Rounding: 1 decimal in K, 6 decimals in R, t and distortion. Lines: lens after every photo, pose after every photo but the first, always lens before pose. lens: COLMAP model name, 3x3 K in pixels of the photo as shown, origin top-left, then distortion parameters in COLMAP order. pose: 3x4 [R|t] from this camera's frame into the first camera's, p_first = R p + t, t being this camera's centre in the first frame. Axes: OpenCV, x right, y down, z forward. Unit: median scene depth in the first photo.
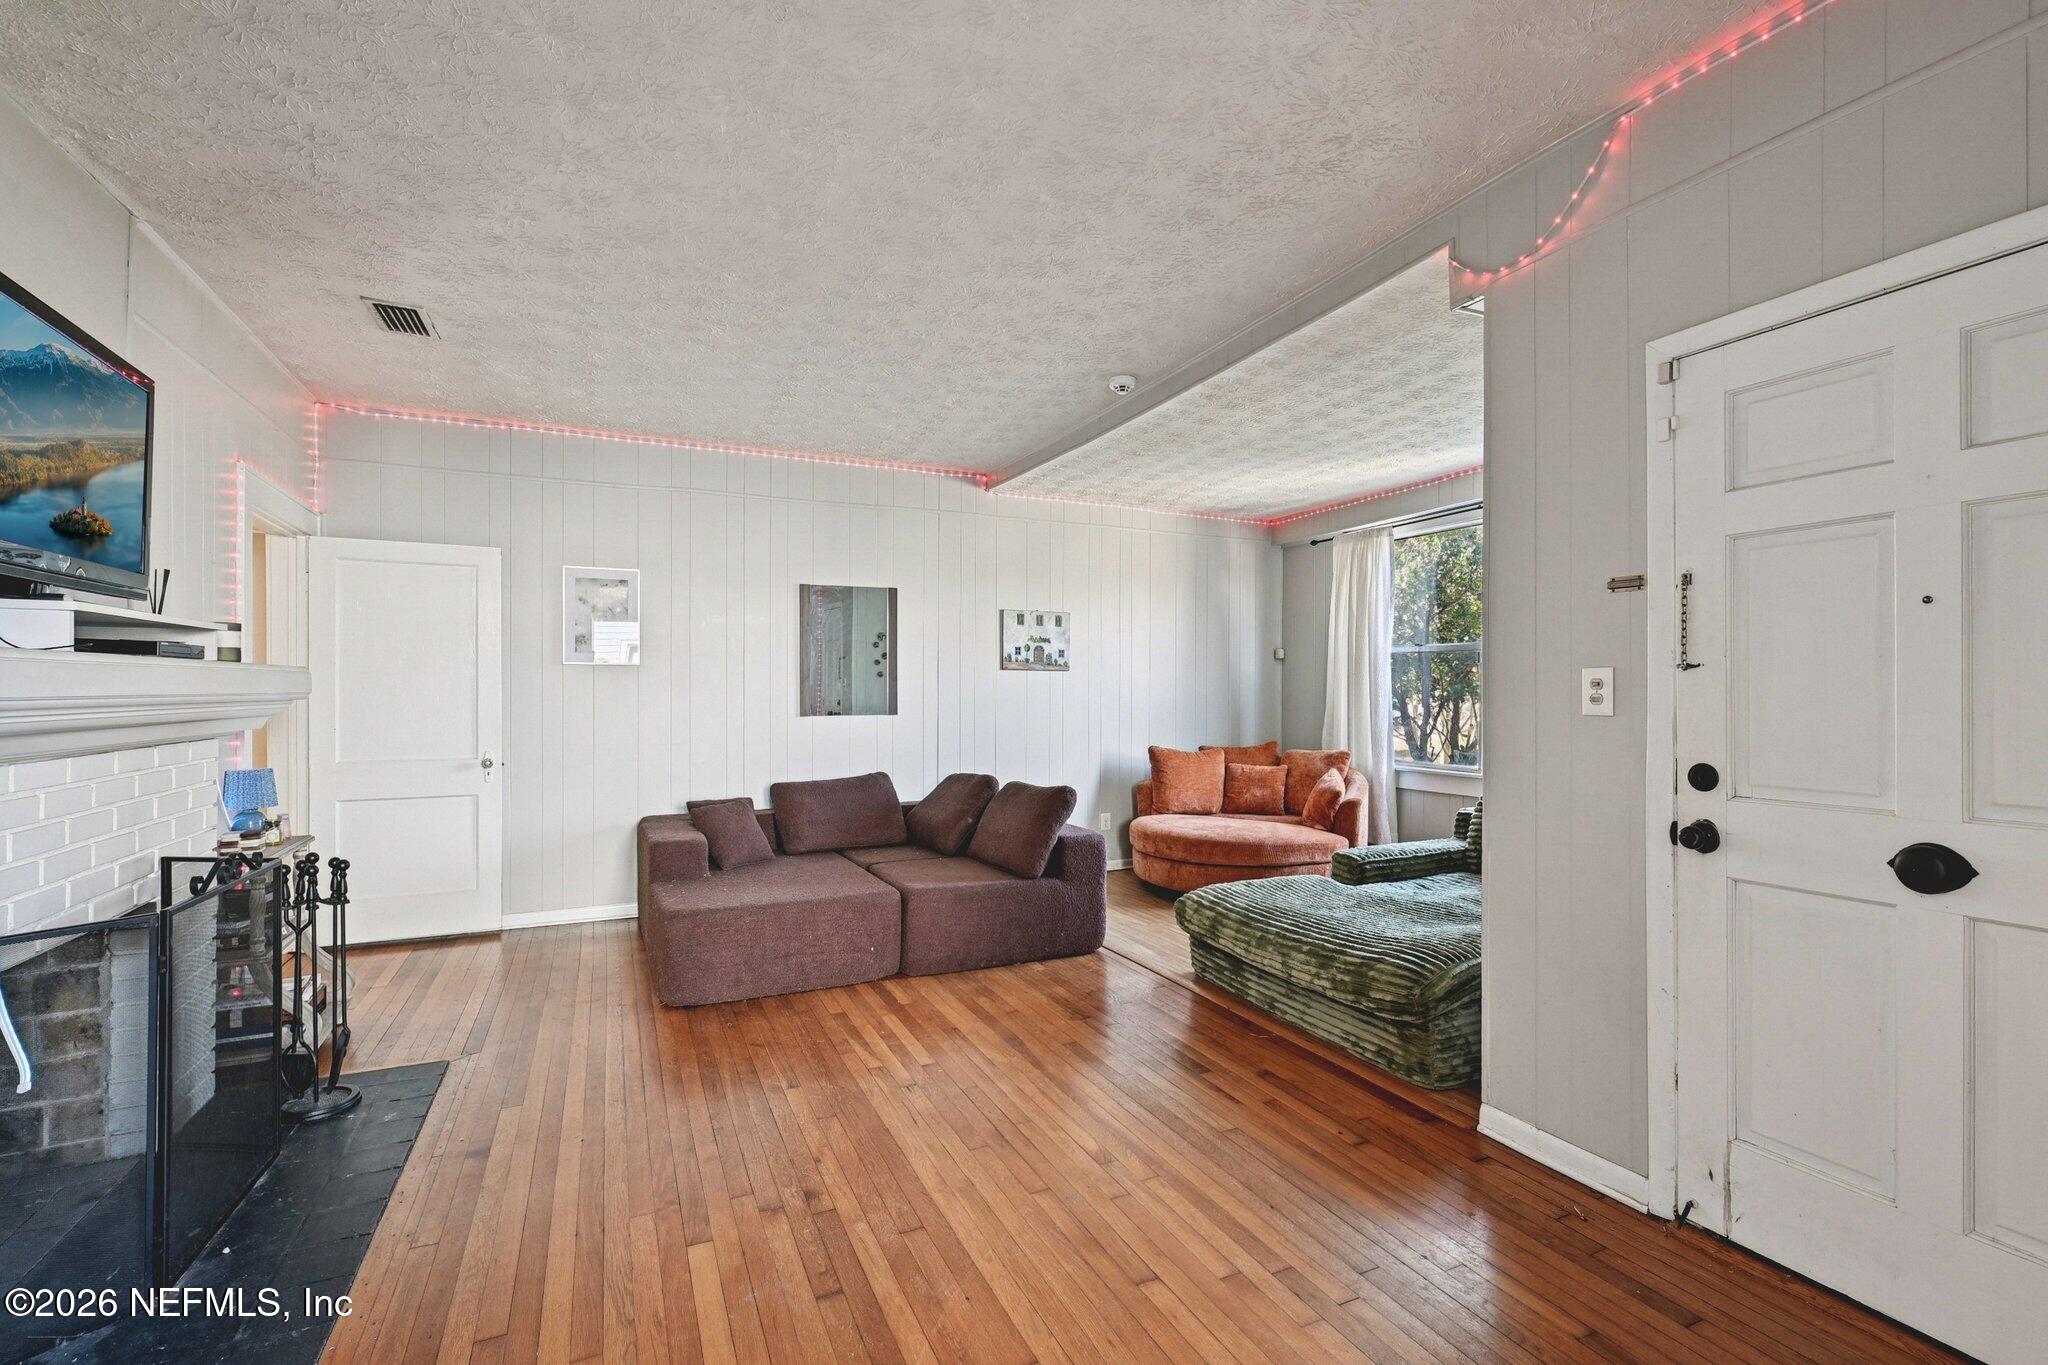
lens RADIAL K [[922.9, 0, 1037.2], [0, 922.9, 691.3], [0, 0, 1]] dist [-0.002911, -0.002266]
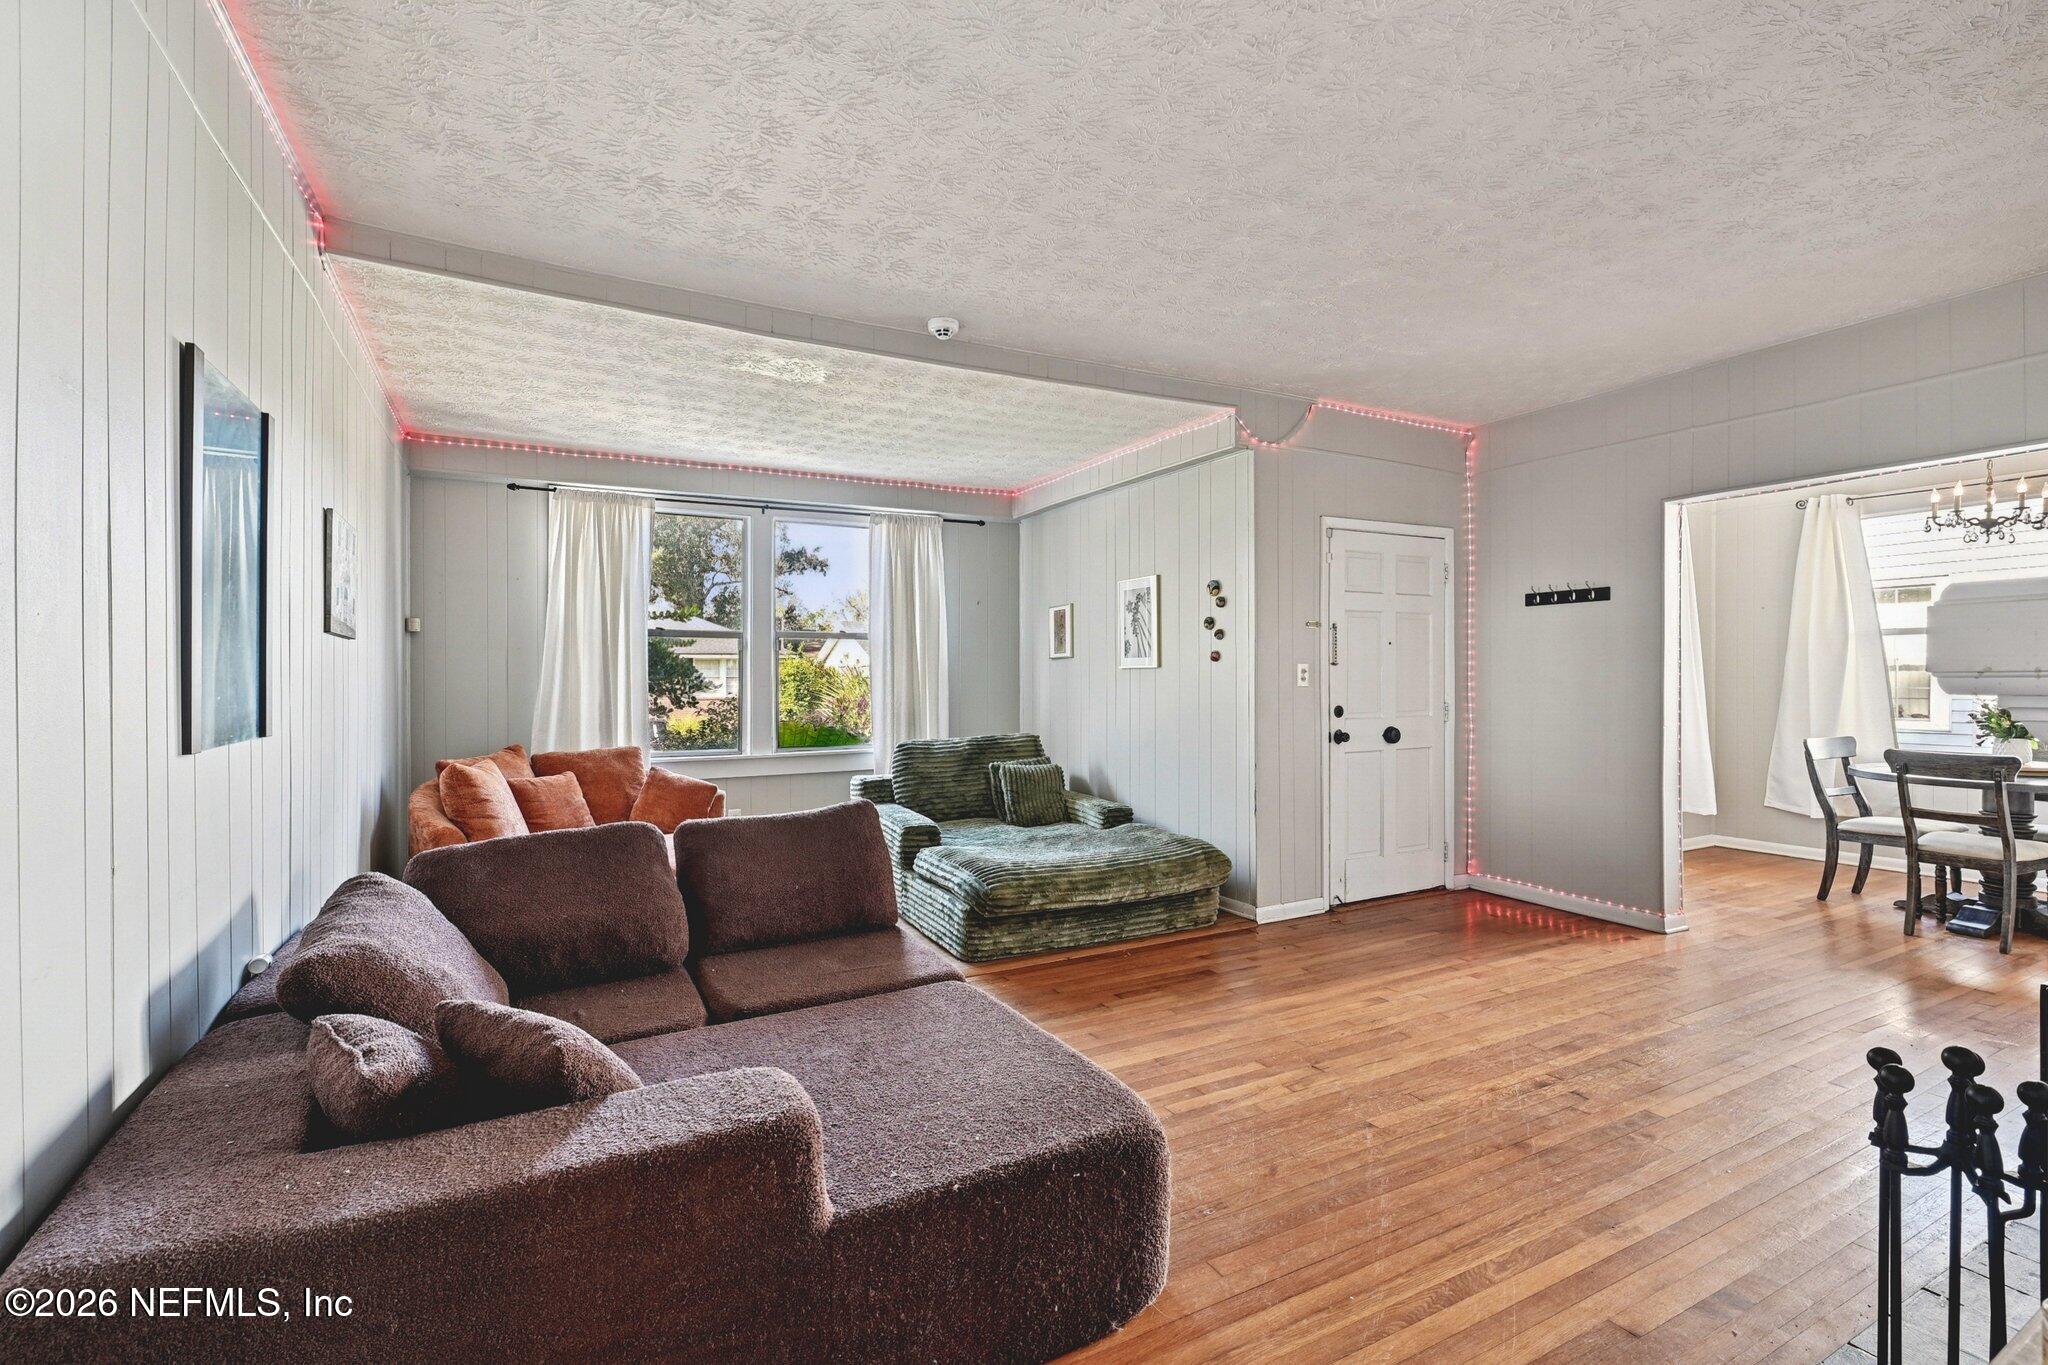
lens RADIAL K [[922.9, 0, 1023.3], [0, 922.9, 674.2], [0, 0, 1]] dist [-0.002911, -0.002266]
pose [[-0.050950, 0.001411, 0.998700, -1.257857], [0.002517, 0.999996, -0.001285, -0.000338], [-0.998698, 0.002448, -0.050954, 1.533715]]
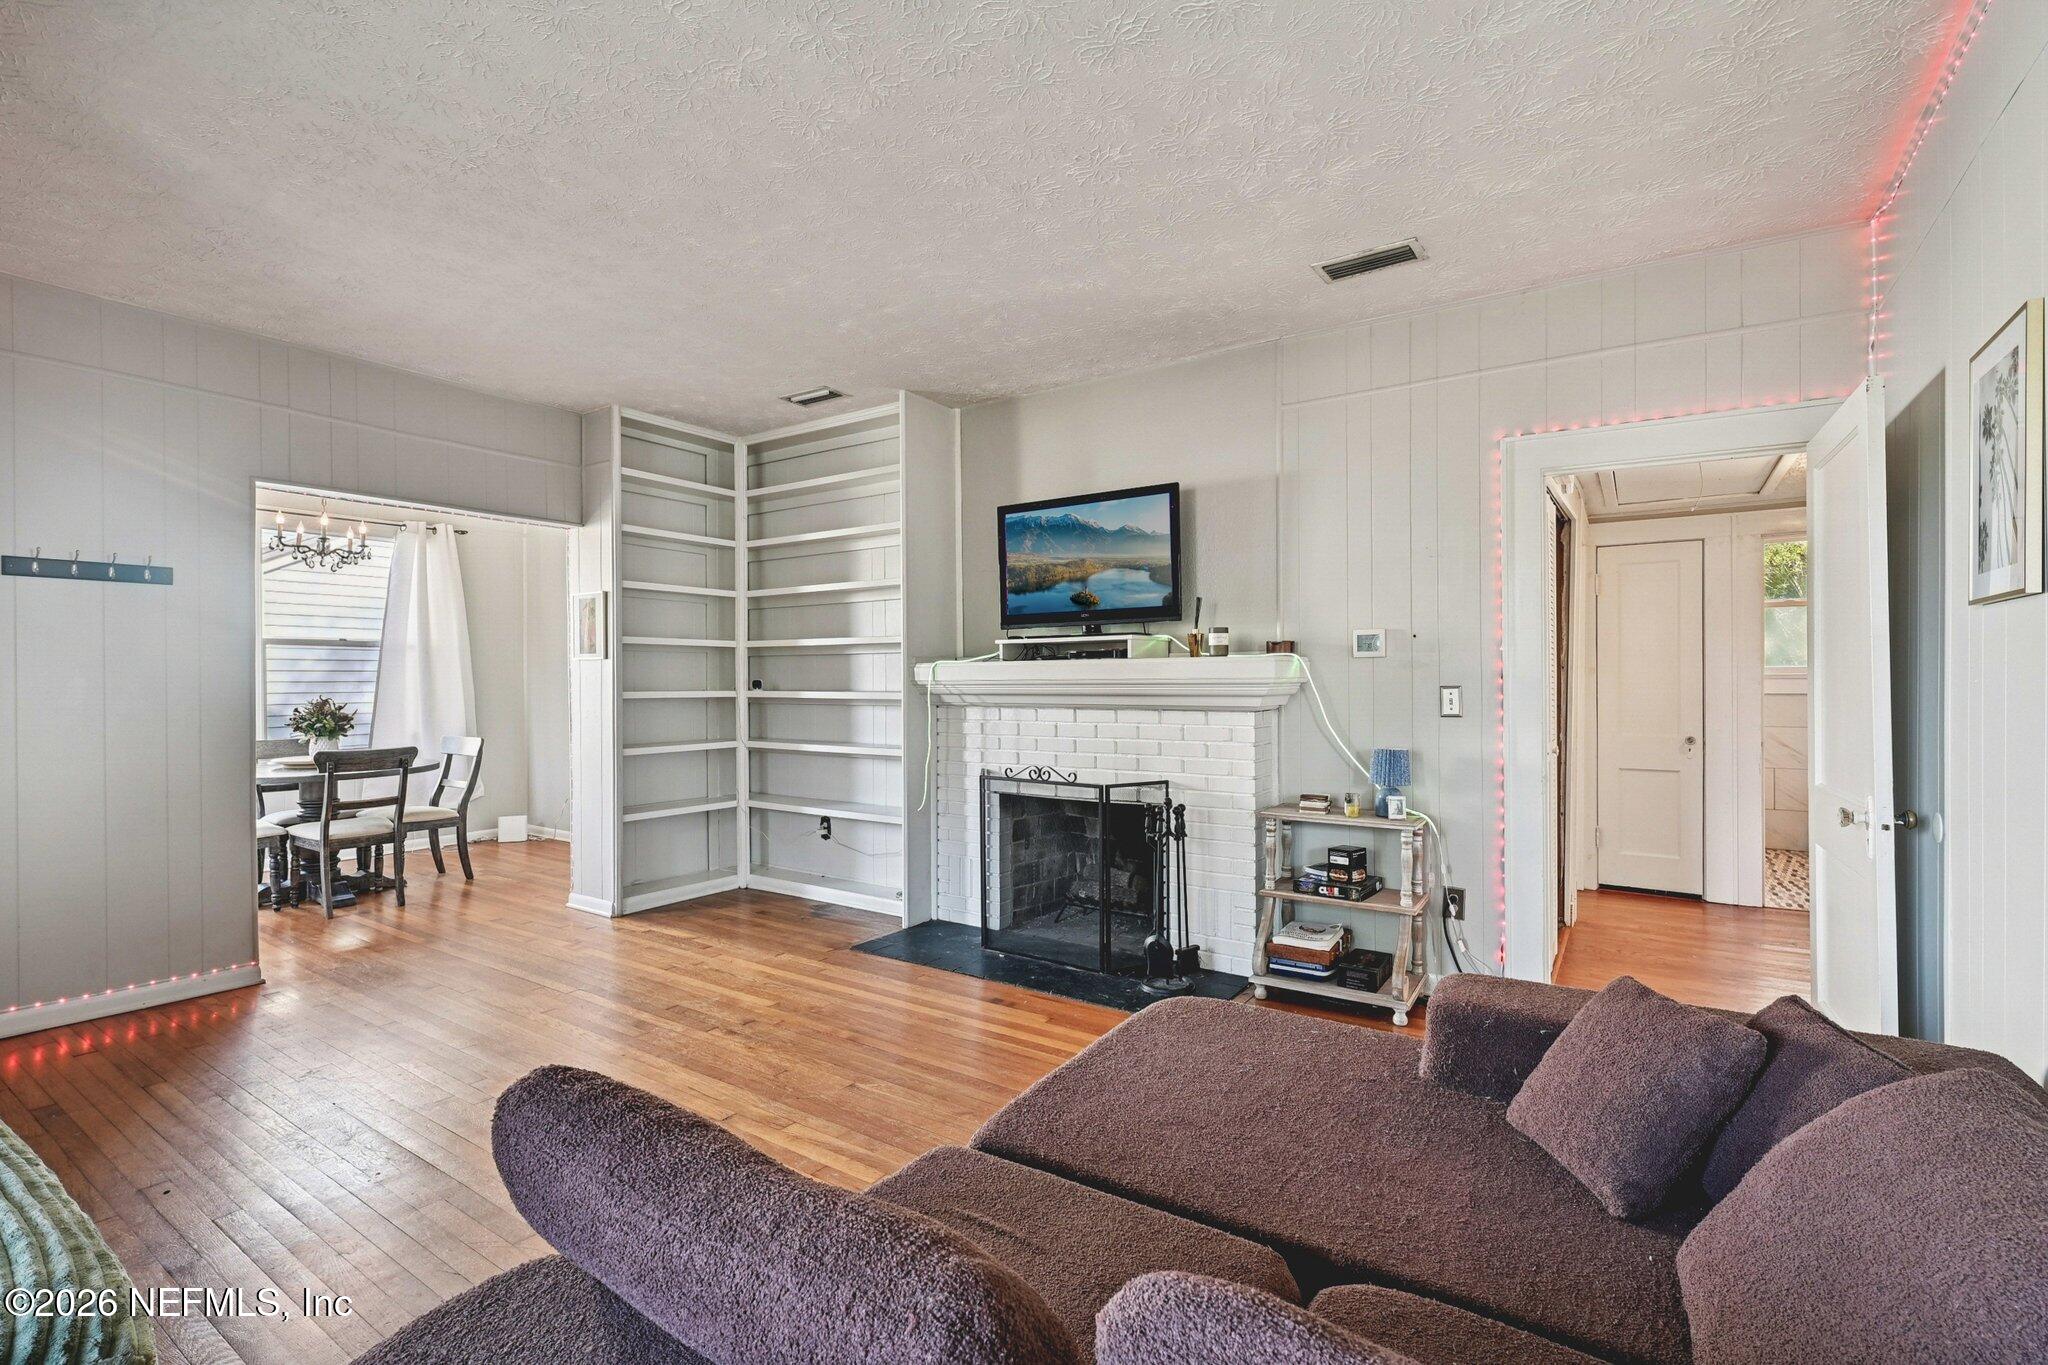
lens RADIAL K [[922.9, 0, 1039.6], [0, 922.9, 686.4], [0, 0, 1]] dist [-0.002911, -0.002266]
pose [[-0.852950, 0.009260, -0.521910, 0.074846], [0.005904, 0.999950, 0.008092, 0.003997], [0.521959, 0.003820, -0.852962, 2.152255]]
